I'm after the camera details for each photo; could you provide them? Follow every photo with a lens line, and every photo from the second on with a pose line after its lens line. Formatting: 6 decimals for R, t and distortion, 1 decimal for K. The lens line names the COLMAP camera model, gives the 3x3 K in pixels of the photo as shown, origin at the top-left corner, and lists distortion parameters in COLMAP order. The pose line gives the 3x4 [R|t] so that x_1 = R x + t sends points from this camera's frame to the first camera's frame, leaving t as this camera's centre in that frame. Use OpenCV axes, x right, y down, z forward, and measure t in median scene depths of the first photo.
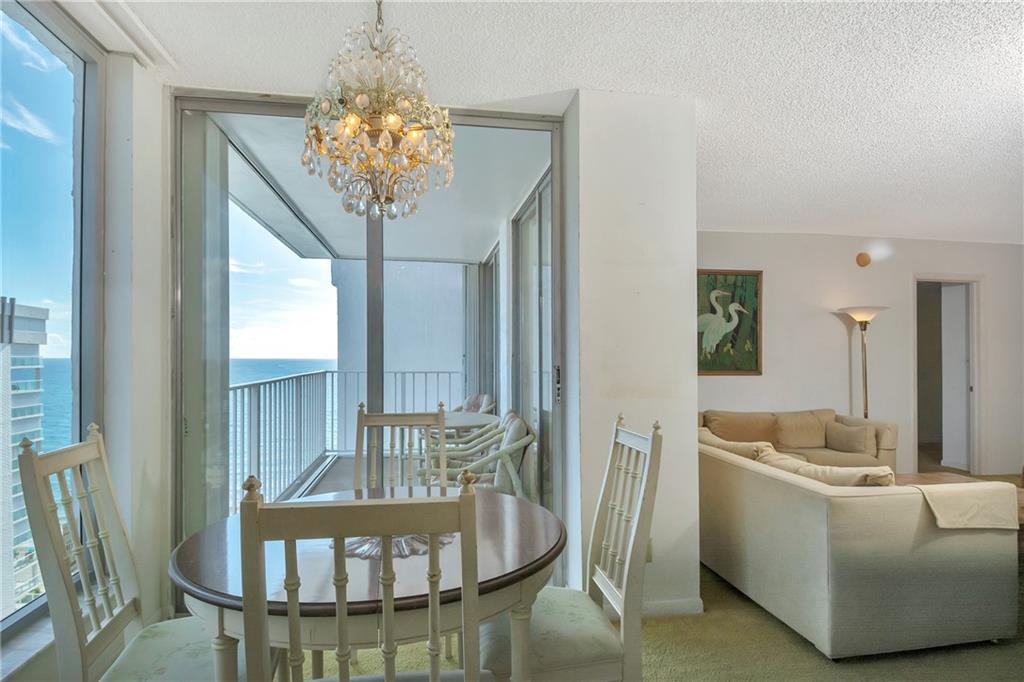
lens RADIAL K [[559.8, 0, 509.5], [0, 559.8, 350.2], [0, 0, 1]] dist [0.041166, -0.053446]
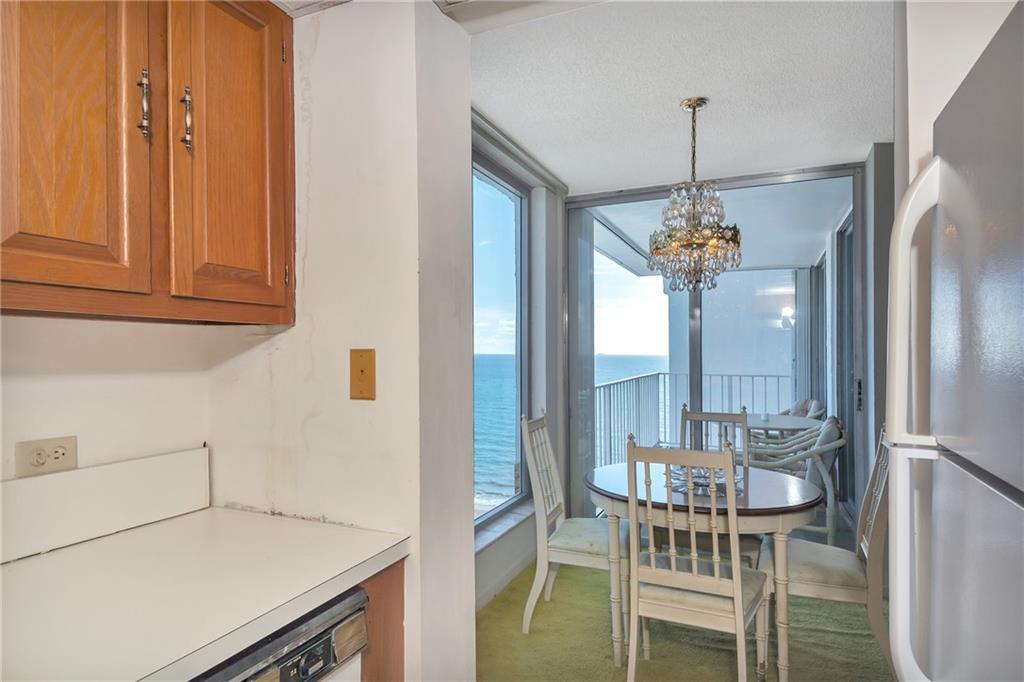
lens RADIAL K [[559.8, 0, 509.5], [0, 559.8, 350.2], [0, 0, 1]] dist [0.041166, -0.053446]
pose [[0.839274, -0.003177, -0.543700, 0.043132], [0.005942, 0.999977, 0.003329, -0.015182], [0.543676, -0.006025, 0.839273, -0.135877]]
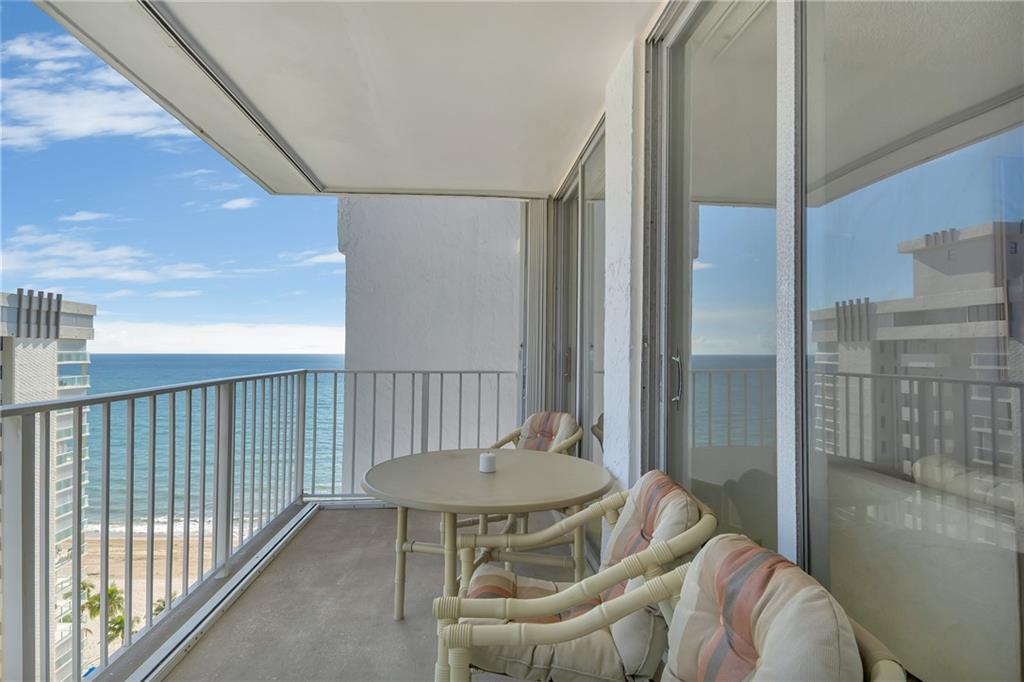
lens RADIAL K [[559.8, 0, 509.5], [0, 559.8, 350.2], [0, 0, 1]] dist [0.041166, -0.053446]
pose [[0.997528, 0.005436, -0.070053, -0.052401], [-0.005318, 0.999984, 0.001860, 0.013971], [0.070062, -0.001483, 0.997542, 0.387311]]
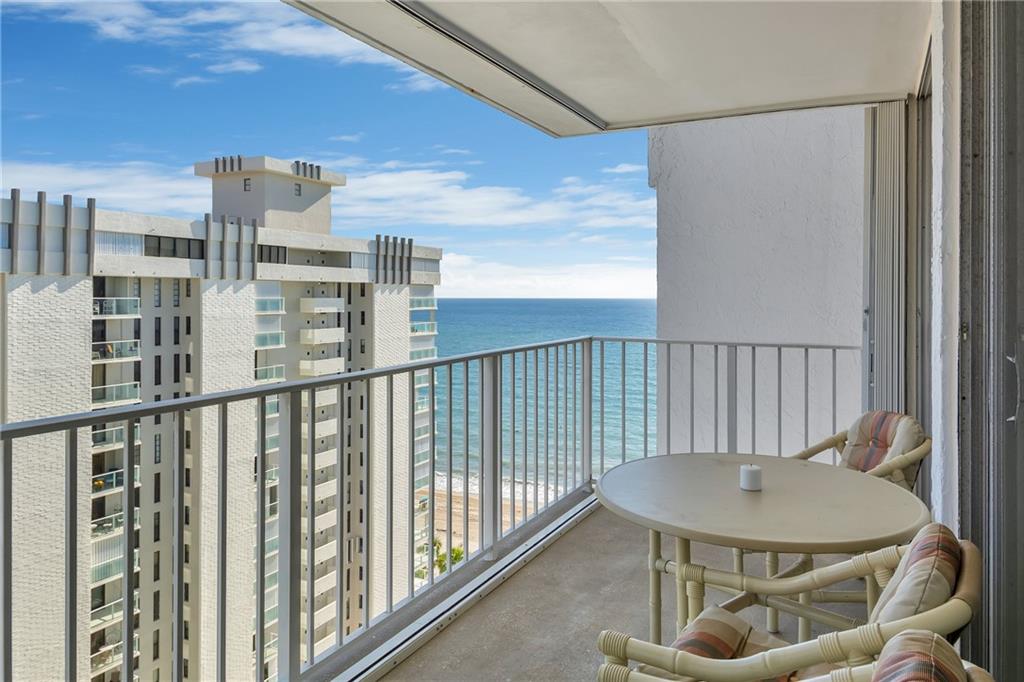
lens RADIAL K [[732.5, 0, 516.3], [0, 732.5, 295.1], [0, 0, 1]] dist [0.010677, -0.000867]
pose [[0.821522, 0.001821, -0.570174, 0.022973], [0.001780, 0.999982, 0.005758, -0.007097], [0.570174, -0.005745, 0.821504, 0.376668]]
